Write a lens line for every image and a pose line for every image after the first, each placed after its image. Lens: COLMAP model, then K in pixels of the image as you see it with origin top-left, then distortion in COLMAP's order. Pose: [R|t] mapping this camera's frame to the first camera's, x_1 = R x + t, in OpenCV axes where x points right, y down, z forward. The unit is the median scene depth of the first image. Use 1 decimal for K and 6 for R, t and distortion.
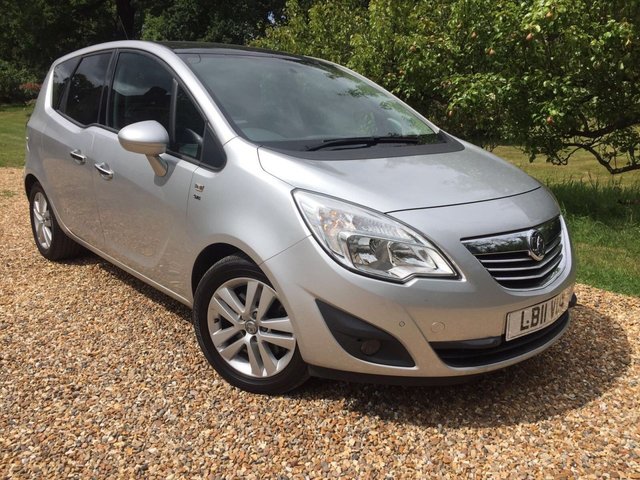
lens RADIAL K [[541.9, 0, 318.2], [0, 541.9, 249.9], [0, 0, 1]] dist [0.042762, -0.073975]
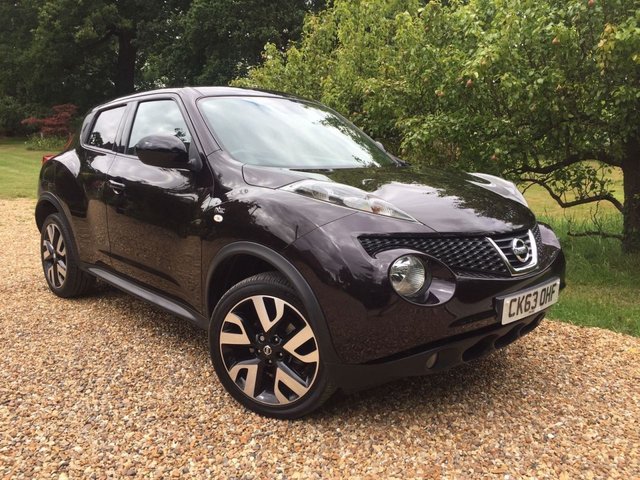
lens RADIAL K [[539.2, 0, 319.3], [0, 539.2, 256.3], [0, 0, 1]] dist [0.037909, -0.062418]
pose [[0.999994, 0.003482, 0.000444, 0.091799], [-0.003457, 0.998876, -0.047267, 0.009236], [-0.000608, 0.047266, 0.998882, -0.067541]]
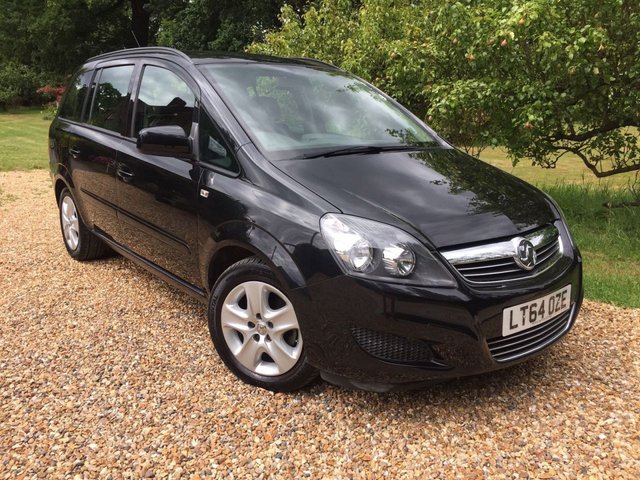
lens RADIAL K [[539.2, 0, 319.3], [0, 539.2, 256.3], [0, 0, 1]] dist [0.037909, -0.062418]
pose [[0.999522, 0.000768, -0.030891, 0.080356], [-0.000395, 0.999927, 0.012081, -0.008322], [0.030898, -0.012063, 0.999450, -0.020984]]
